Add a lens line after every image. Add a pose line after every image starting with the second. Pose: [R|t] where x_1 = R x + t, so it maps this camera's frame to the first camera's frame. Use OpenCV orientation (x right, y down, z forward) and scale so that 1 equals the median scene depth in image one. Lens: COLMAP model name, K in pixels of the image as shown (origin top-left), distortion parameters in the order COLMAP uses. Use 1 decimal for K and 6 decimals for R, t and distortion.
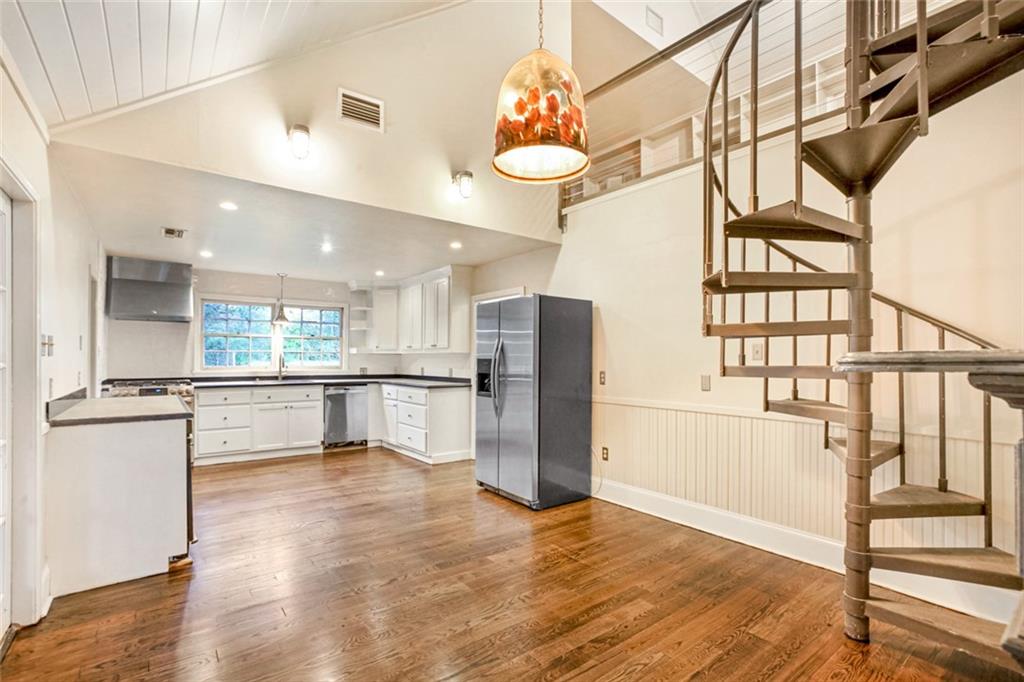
lens RADIAL K [[475.6, 0, 509.7], [0, 475.6, 348.8], [0, 0, 1]] dist [-0.013595, 0.001884]
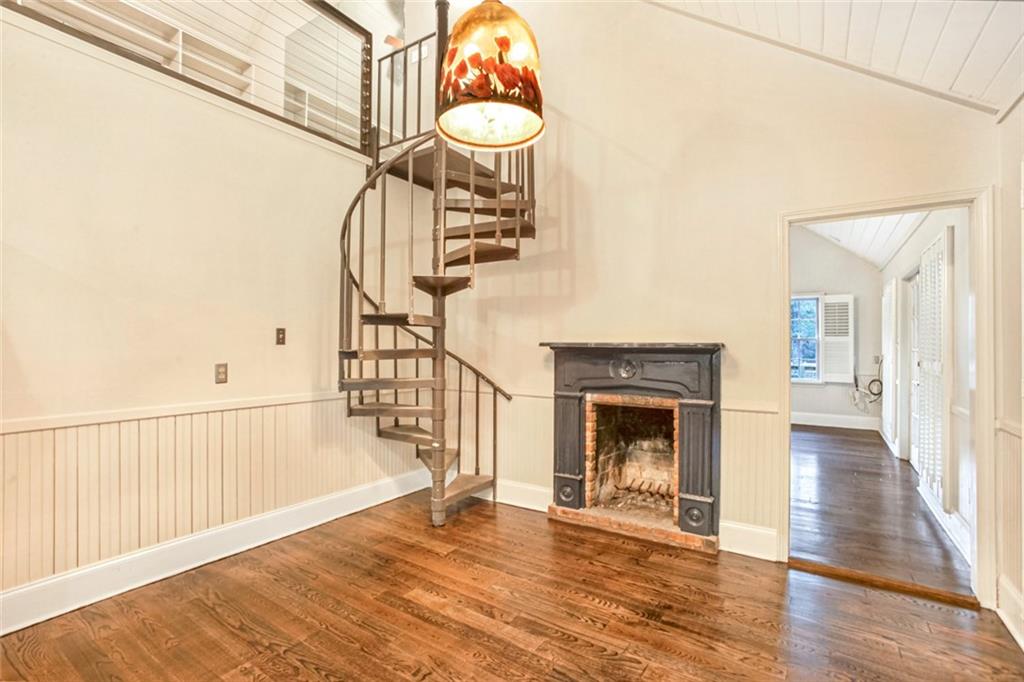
lens RADIAL K [[475.6, 0, 513.2], [0, 475.6, 340.0], [0, 0, 1]] dist [-0.013595, 0.001884]
pose [[-0.316009, 0.003498, 0.948750, -0.589477], [-0.023411, 0.999660, -0.011484, 0.016634], [-0.948467, -0.025840, -0.315820, 0.930572]]
